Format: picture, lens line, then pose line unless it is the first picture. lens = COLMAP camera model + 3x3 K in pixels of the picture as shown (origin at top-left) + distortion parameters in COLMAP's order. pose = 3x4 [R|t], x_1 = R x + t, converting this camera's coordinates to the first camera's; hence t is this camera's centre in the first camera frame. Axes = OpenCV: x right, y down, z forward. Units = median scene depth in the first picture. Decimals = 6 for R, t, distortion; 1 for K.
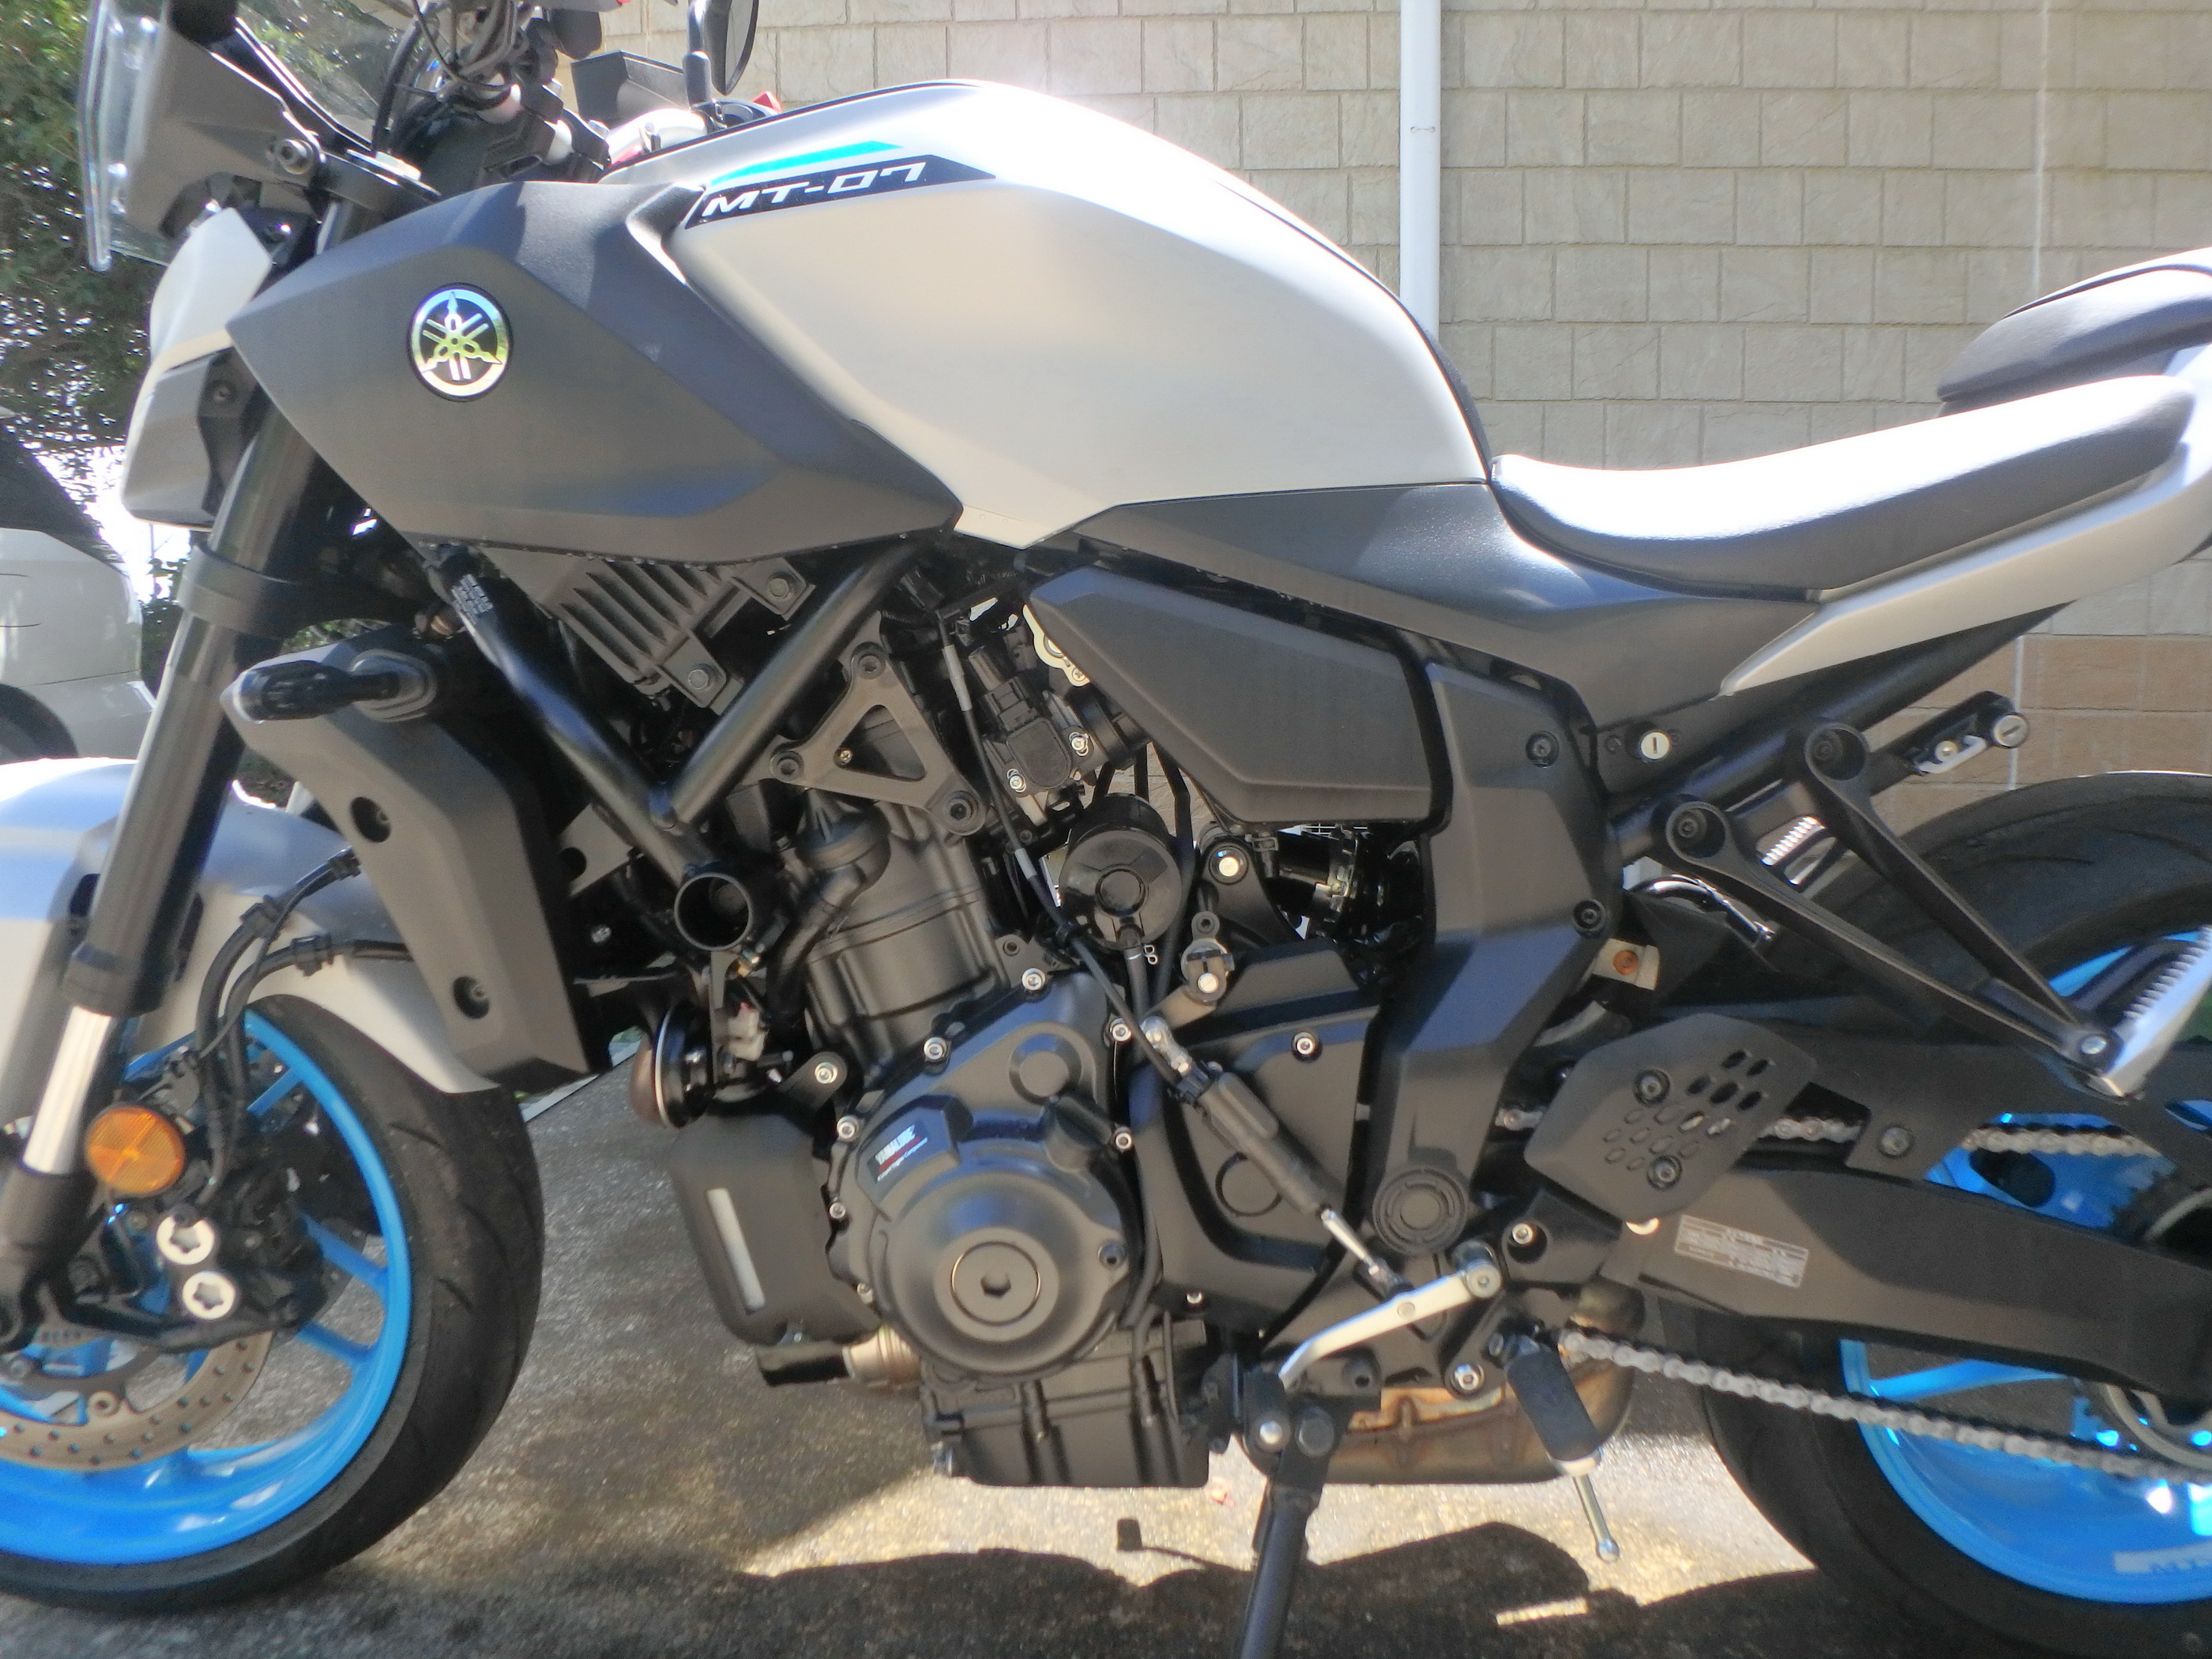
lens RADIAL K [[1352.6, 0, 1120.9], [0, 1352.6, 838.1], [0, 0, 1]] dist [-0.027560, -0.000656]
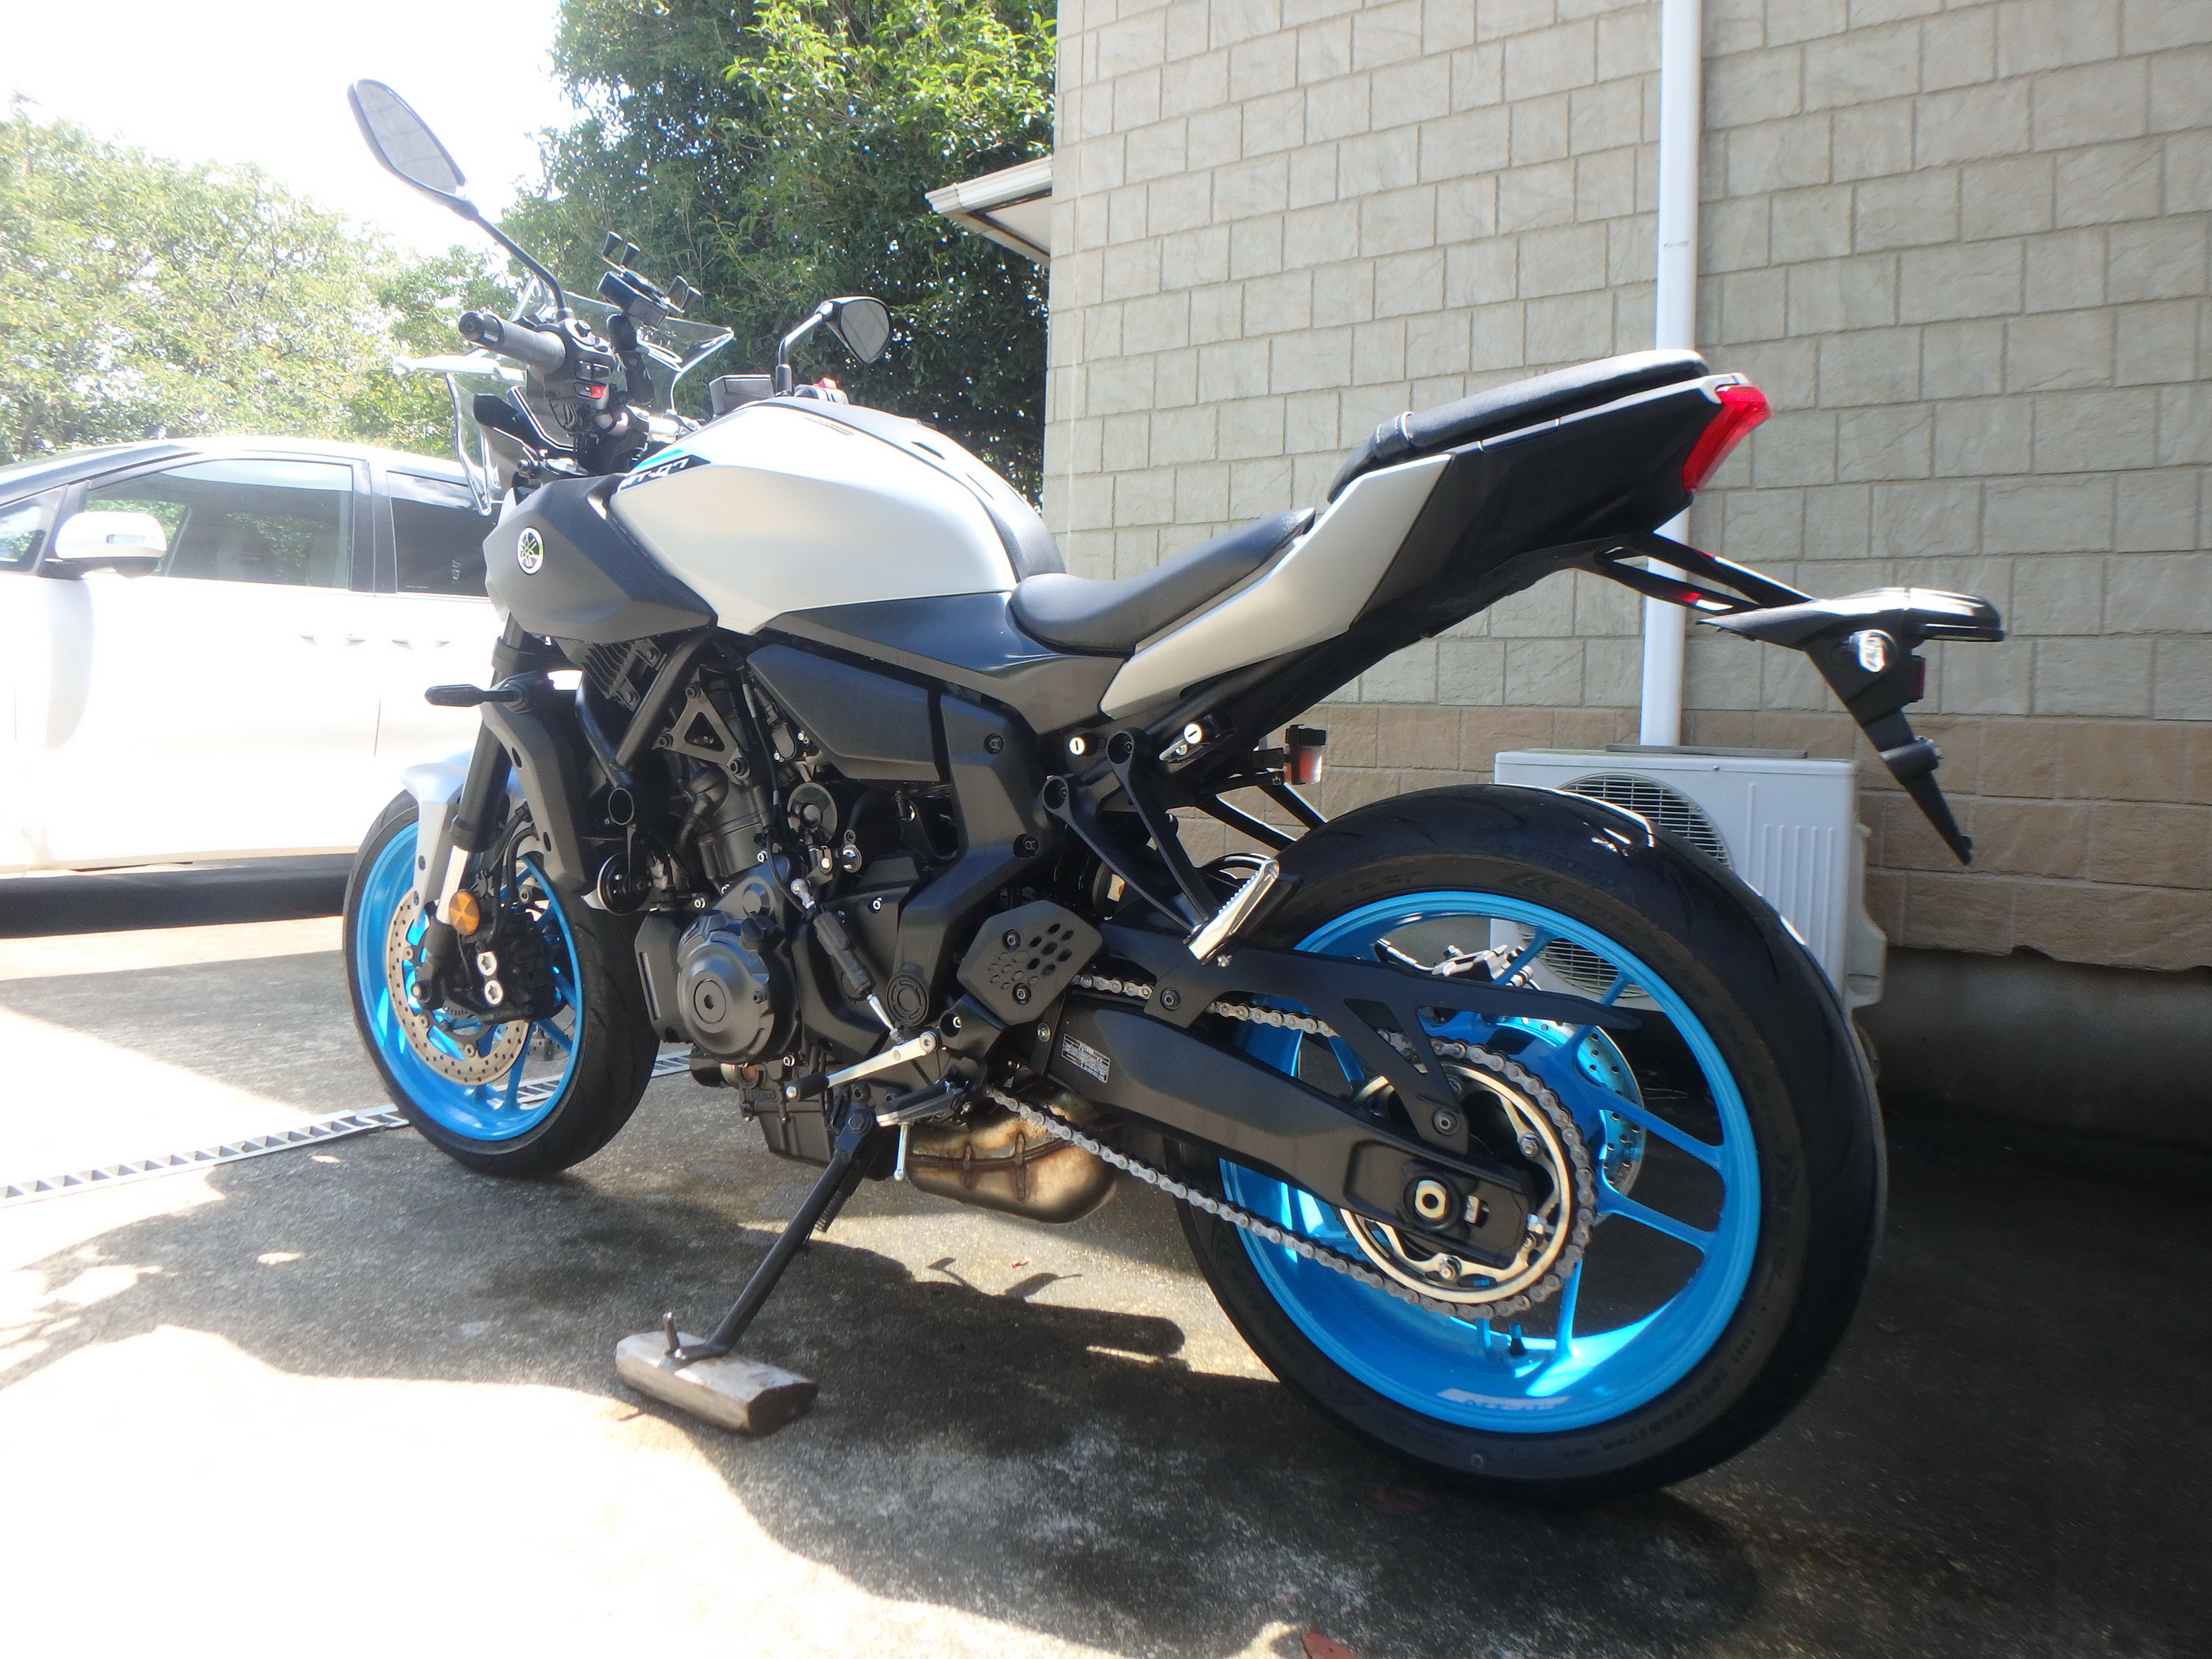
lens RADIAL K [[1379.4, 0, 1094.9], [0, 1379.4, 859.8], [0, 0, 1]] dist [-0.027420, 0.003912]
pose [[0.866815, 0.069805, -0.493720, 0.394085], [-0.095896, 0.995006, -0.027683, 0.035627], [0.489322, 0.071342, 0.869180, -0.141563]]
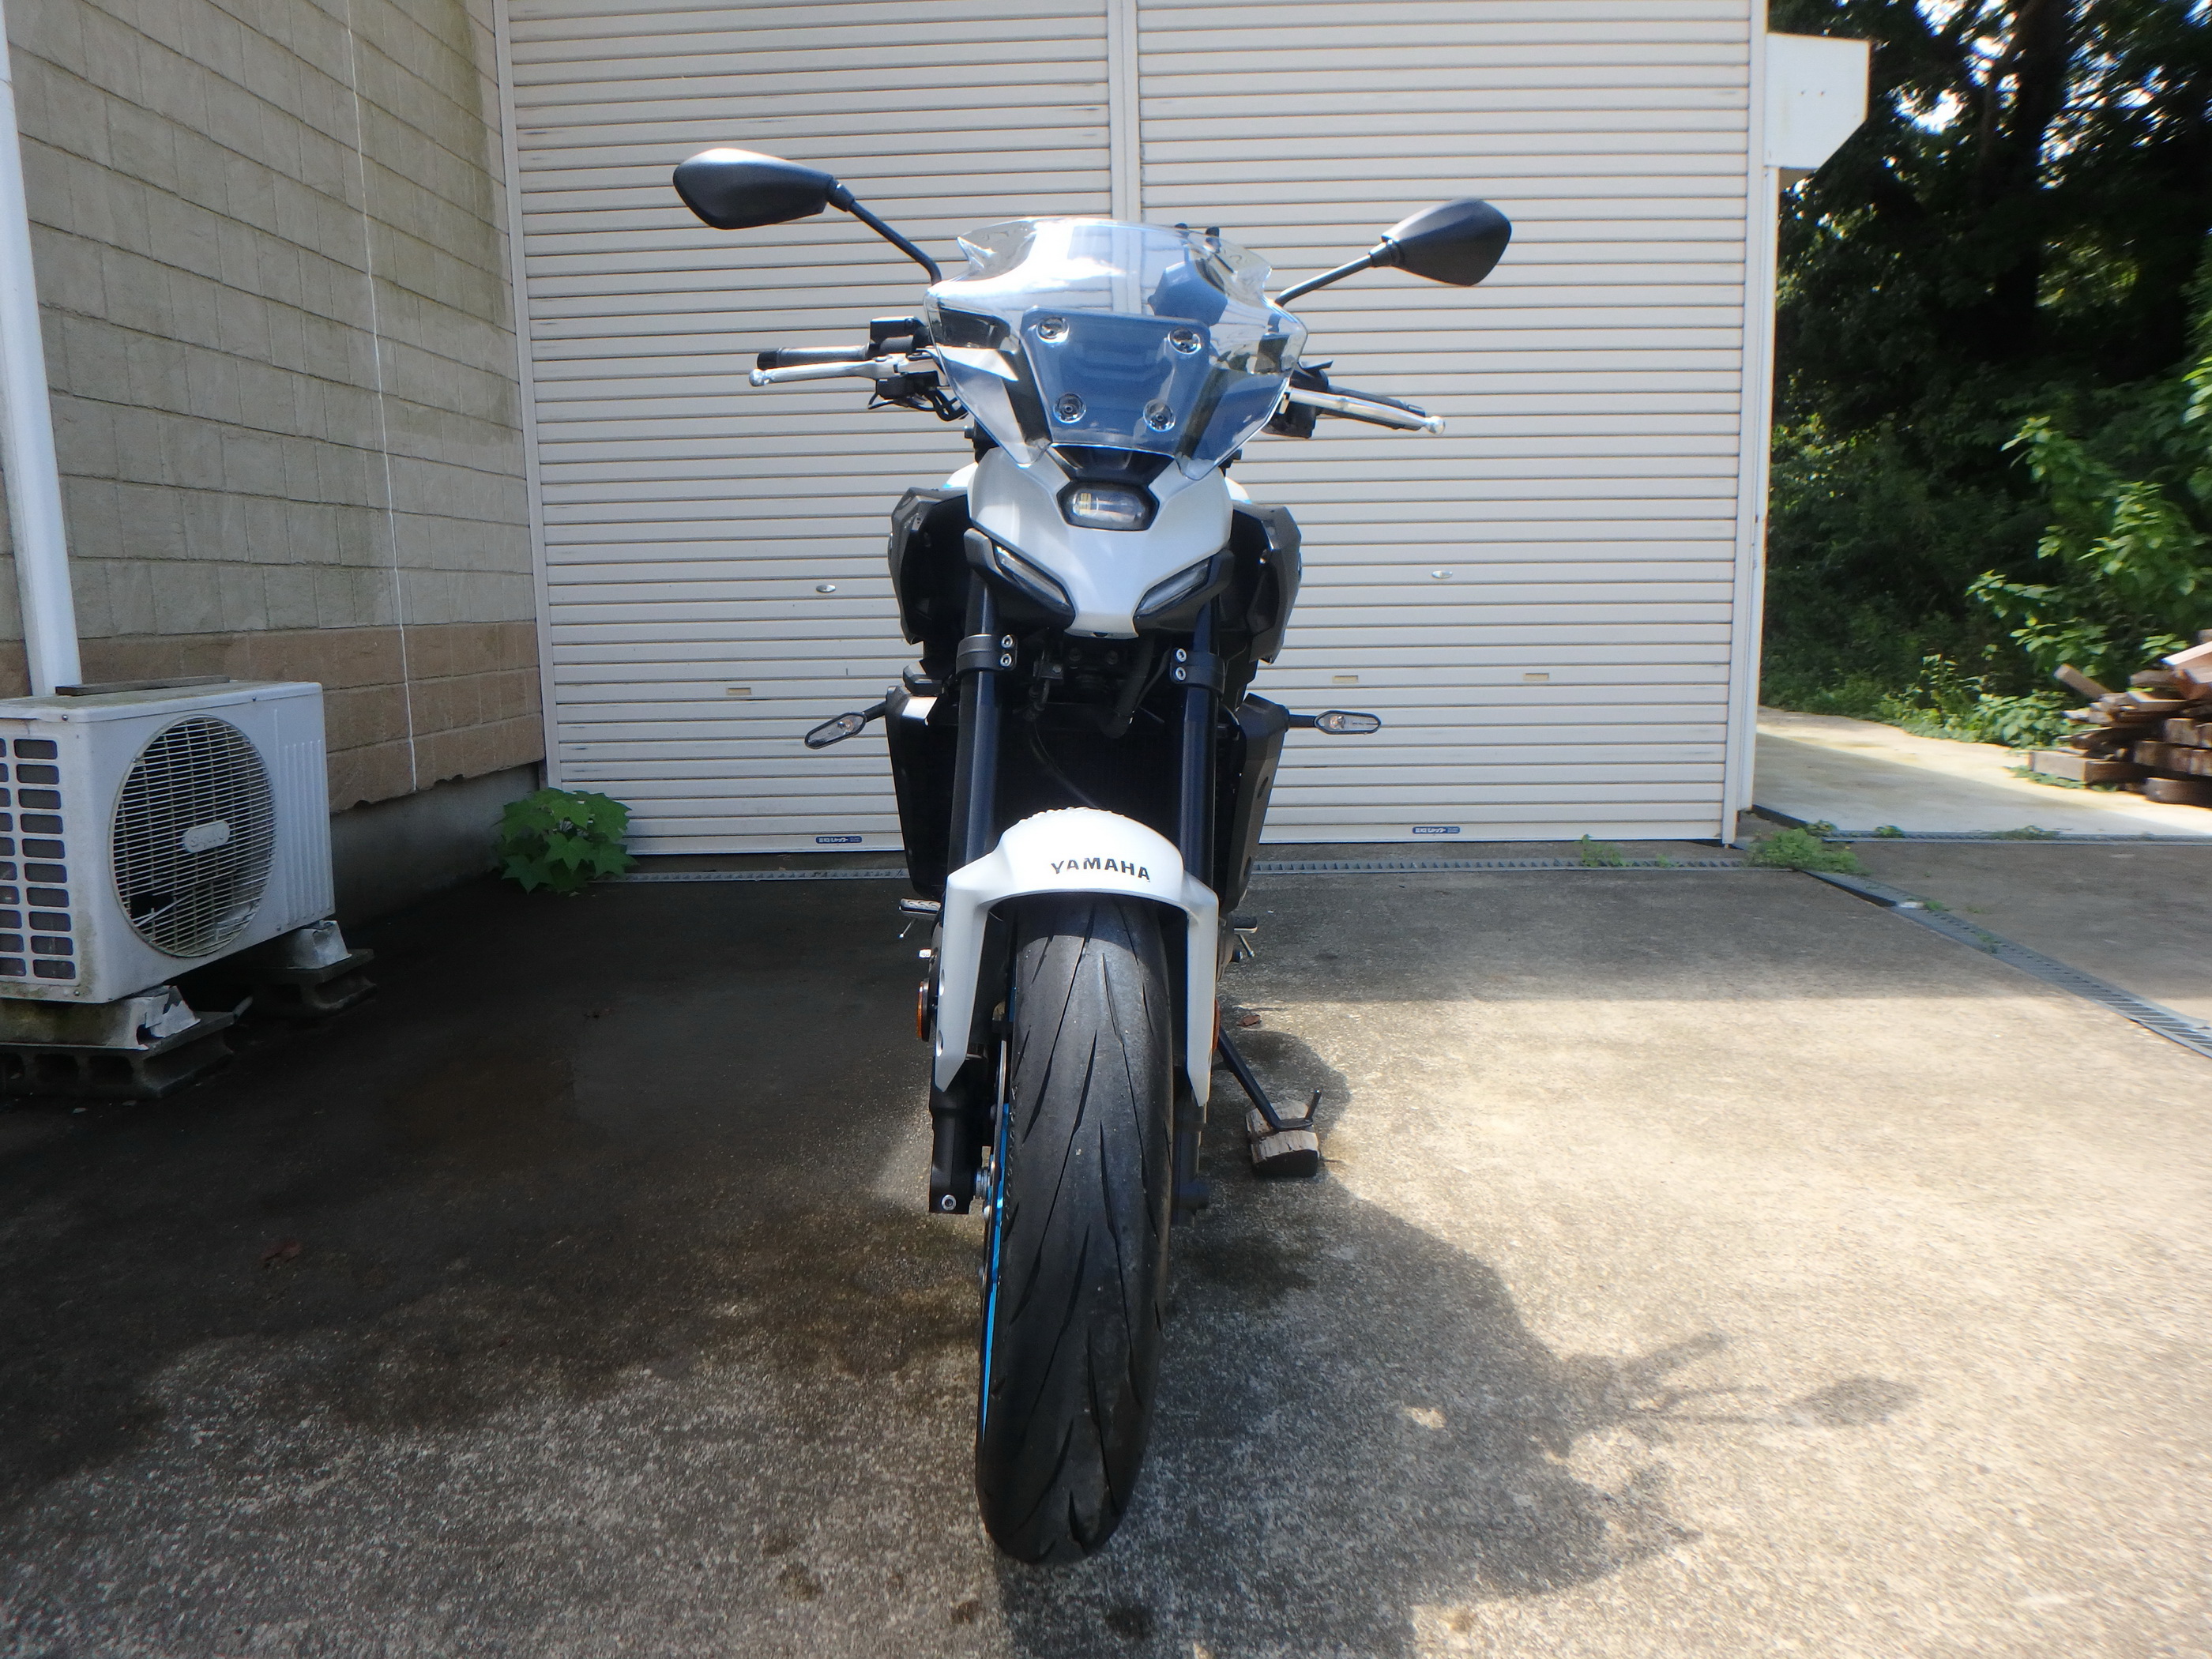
lens RADIAL K [[1382.9, 0, 1085.6], [0, 1382.9, 869.9], [0, 0, 1]] dist [-0.032304, 0.001427]
pose [[-0.014009, -0.202889, 0.979102, -0.754988], [0.137435, 0.969513, 0.202868, -0.103147], [-0.990412, 0.137404, 0.014302, 0.346533]]
